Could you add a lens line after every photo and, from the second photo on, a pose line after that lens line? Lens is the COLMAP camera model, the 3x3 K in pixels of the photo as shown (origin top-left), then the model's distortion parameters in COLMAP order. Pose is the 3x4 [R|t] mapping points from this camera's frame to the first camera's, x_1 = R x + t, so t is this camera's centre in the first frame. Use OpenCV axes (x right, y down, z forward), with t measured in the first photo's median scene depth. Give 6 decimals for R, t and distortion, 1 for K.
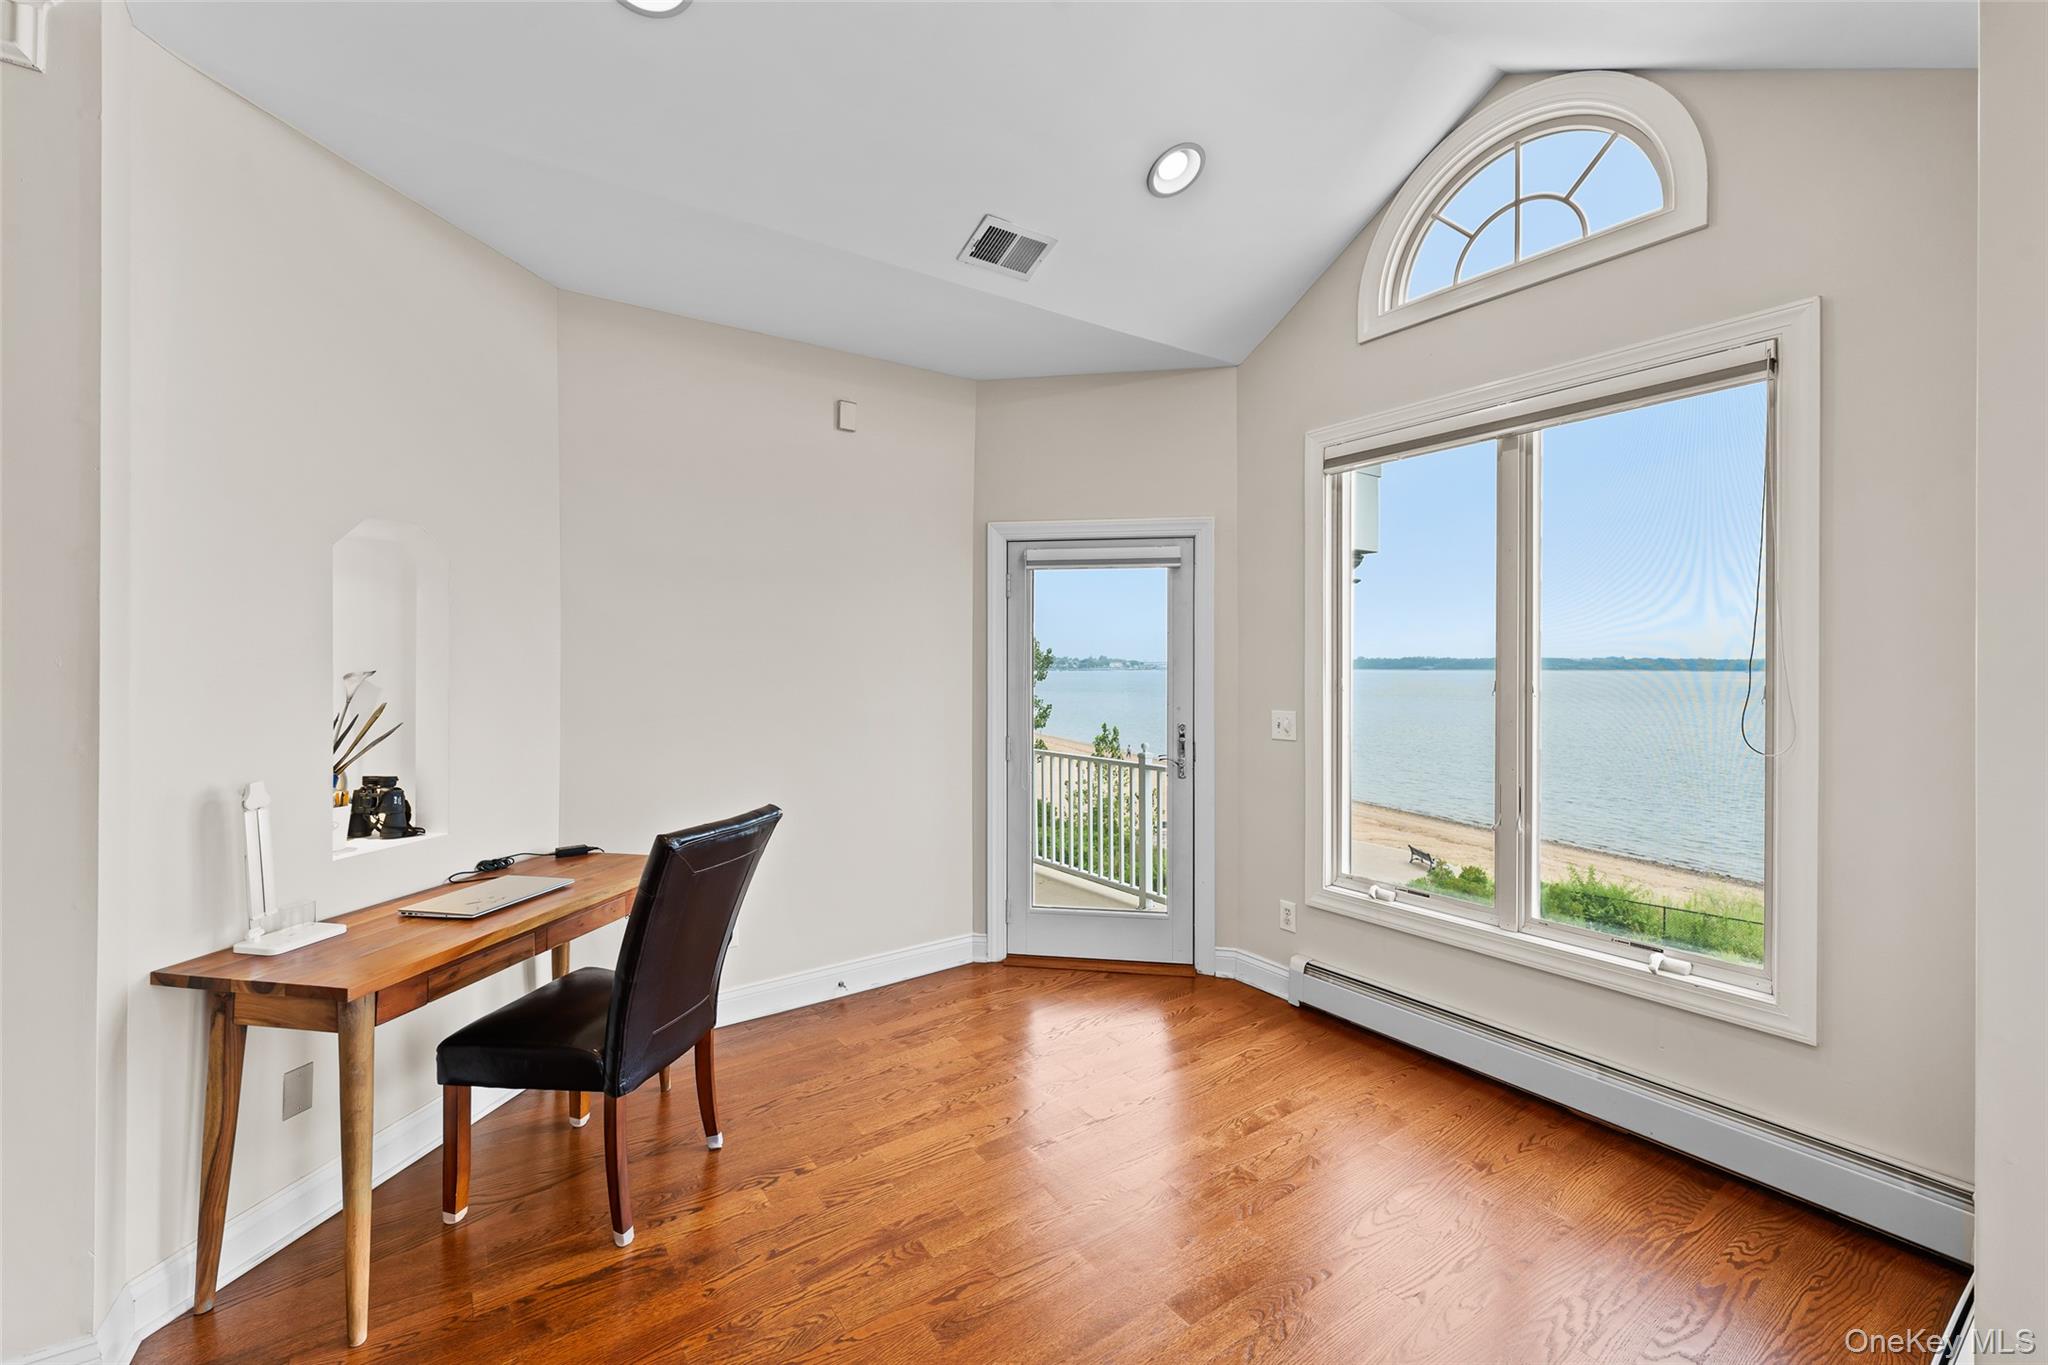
lens RADIAL K [[830.6, 0, 1021.5], [0, 830.6, 674.7], [0, 0, 1]] dist [-0.000037, 0.000068]
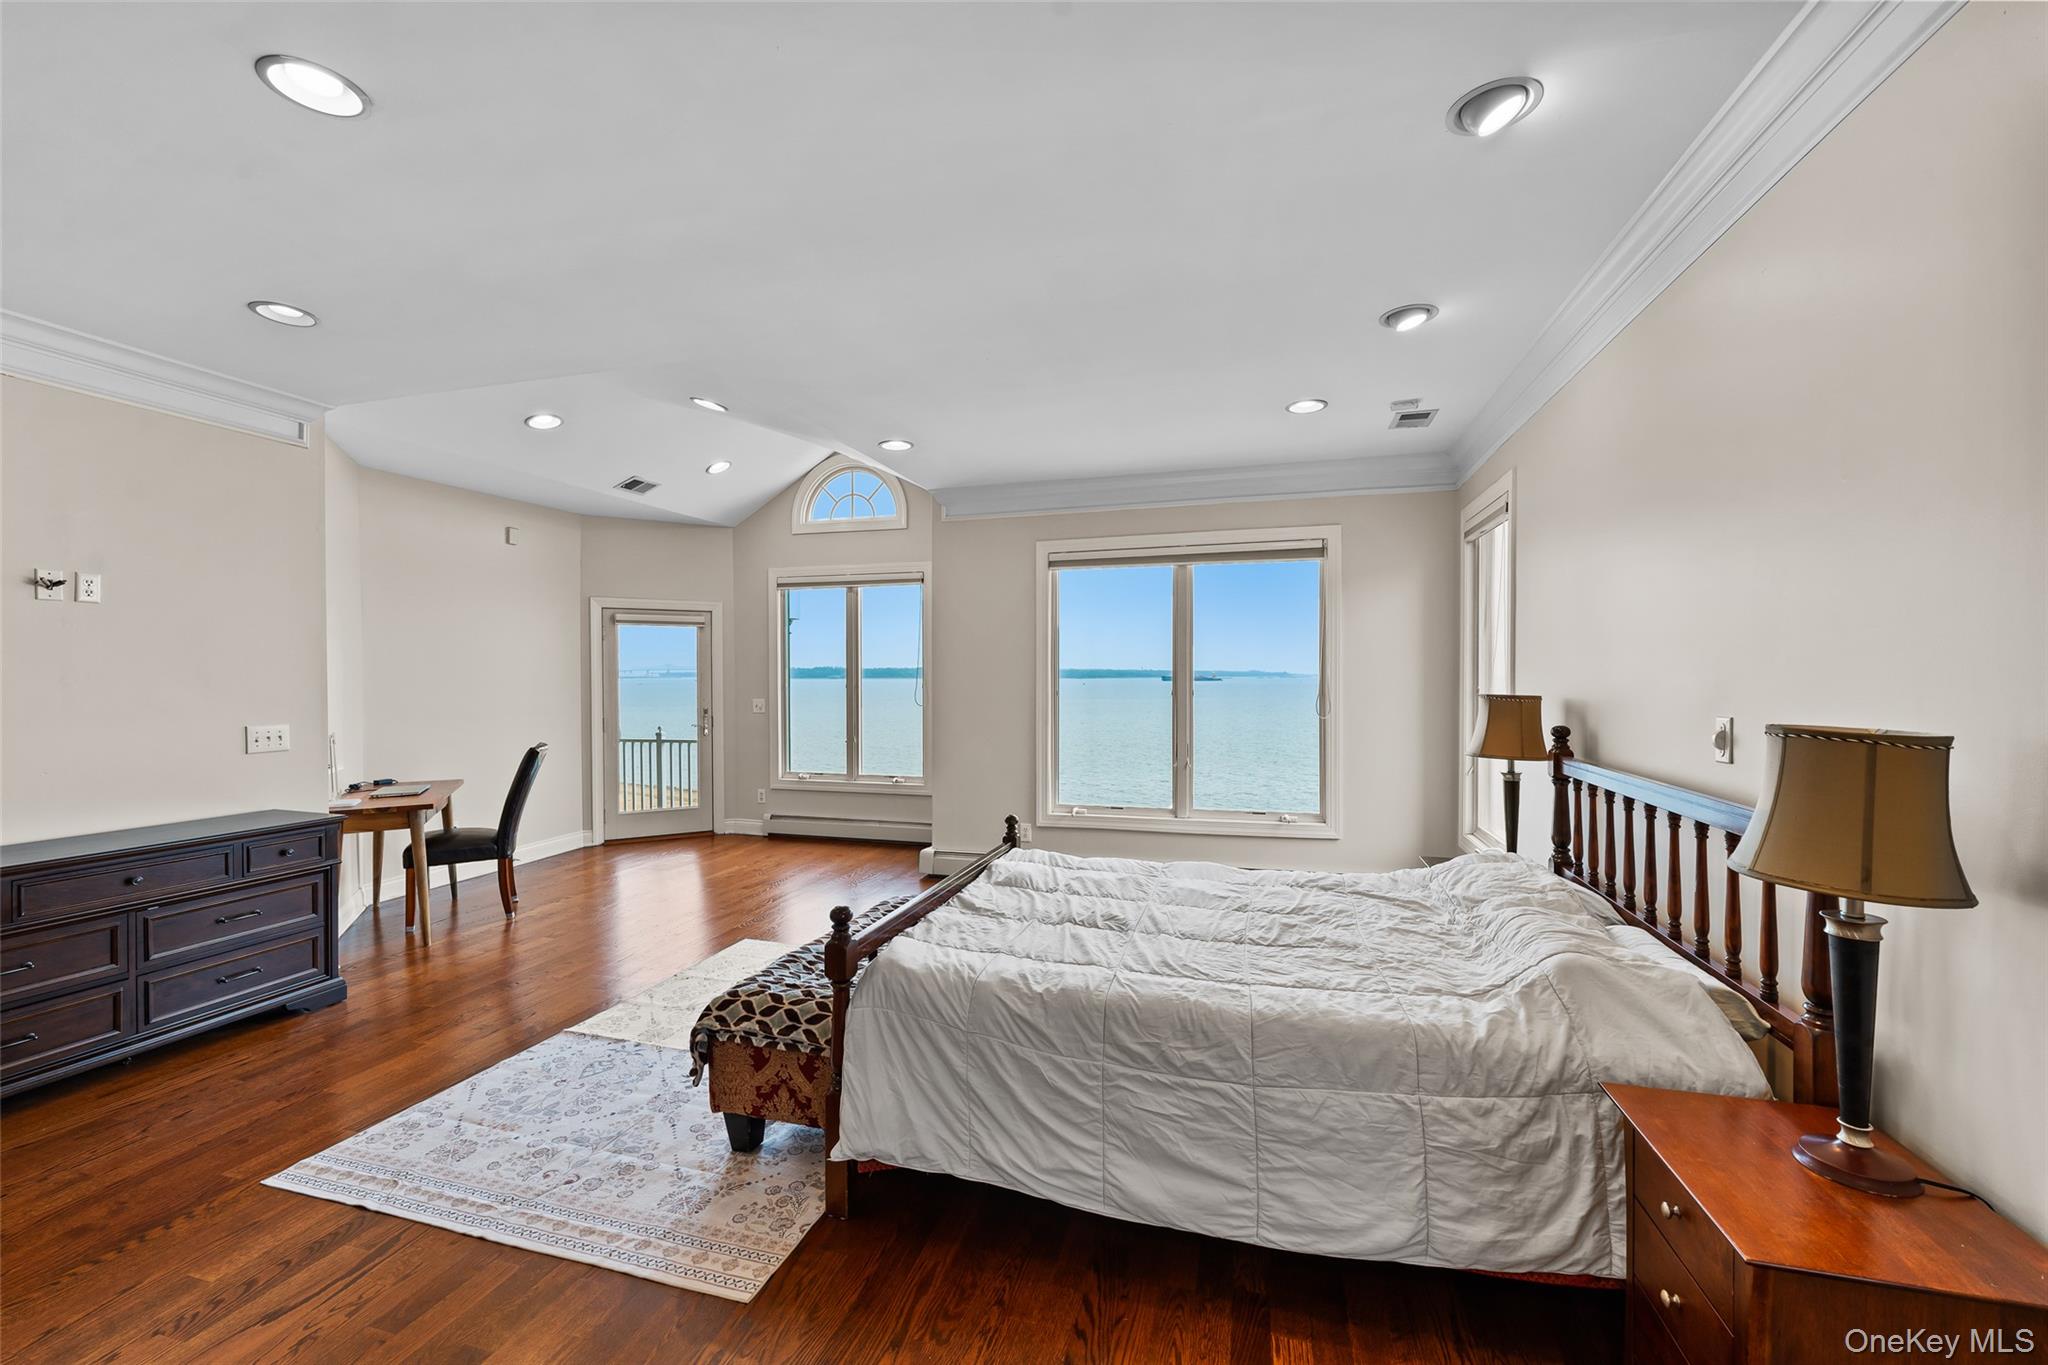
lens RADIAL K [[830.6, 0, 1021.5], [0, 830.6, 674.7], [0, 0, 1]] dist [-0.000037, 0.000068]
pose [[0.783565, -0.002154, 0.621306, -0.464819], [0.008450, 0.999938, -0.007190, 0.002697], [-0.621252, 0.010884, 0.783535, -1.049899]]
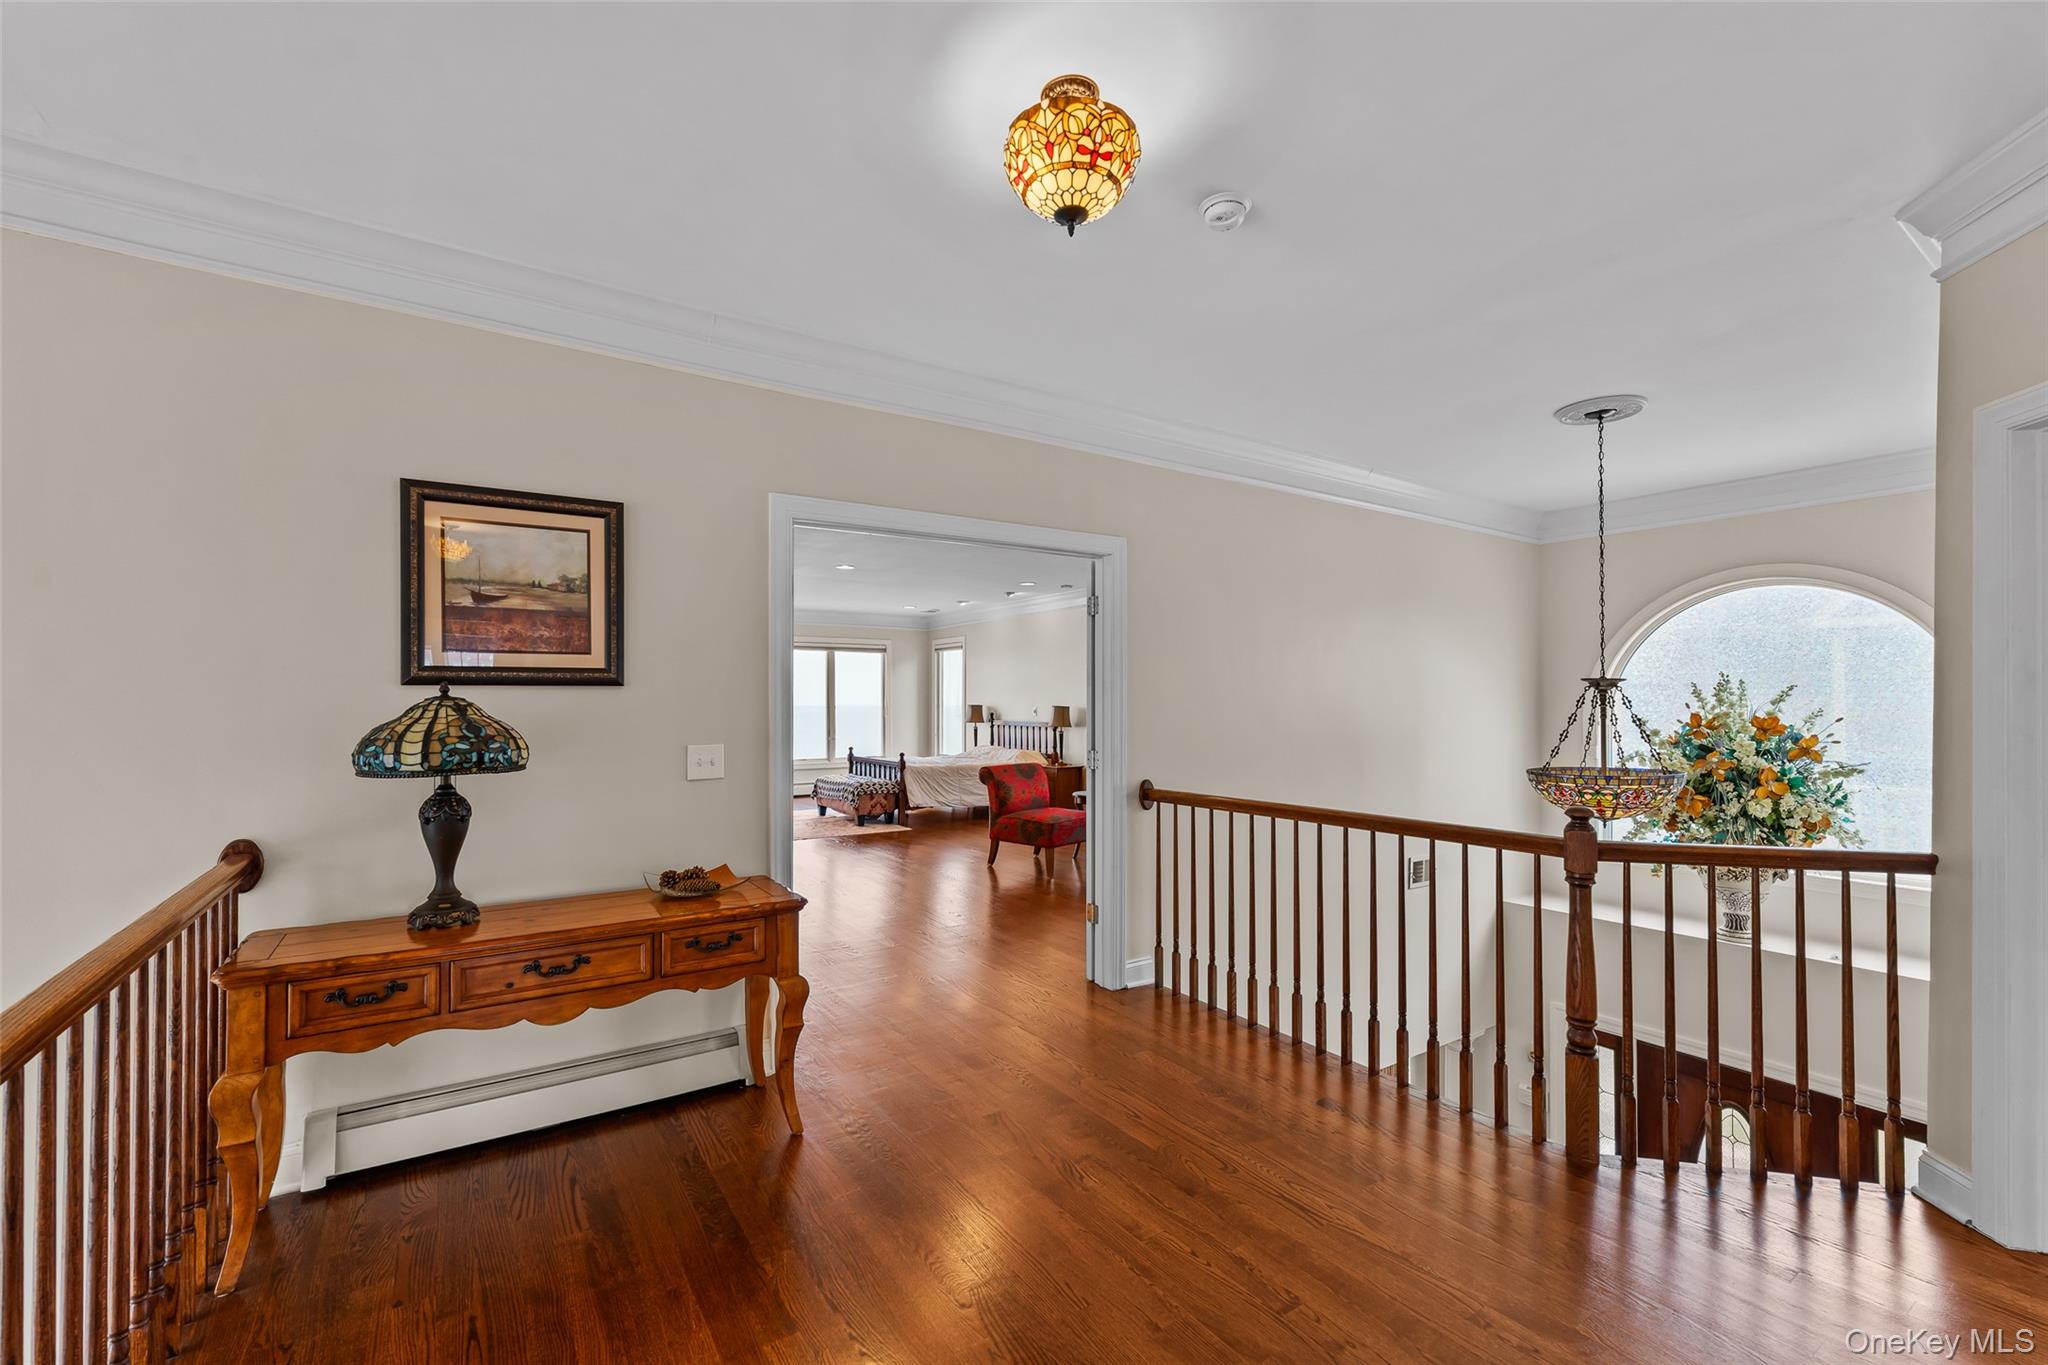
lens RADIAL K [[867.3, 0, 1017.0], [0, 867.3, 701.9], [0, 0, 1]] dist [-0.000035, 0.000015]
pose [[0.023664, 0.000023, 0.999720, -2.960149], [0.008791, 0.999961, -0.000231, 0.014851], [-0.999681, 0.008794, 0.023663, -0.904741]]
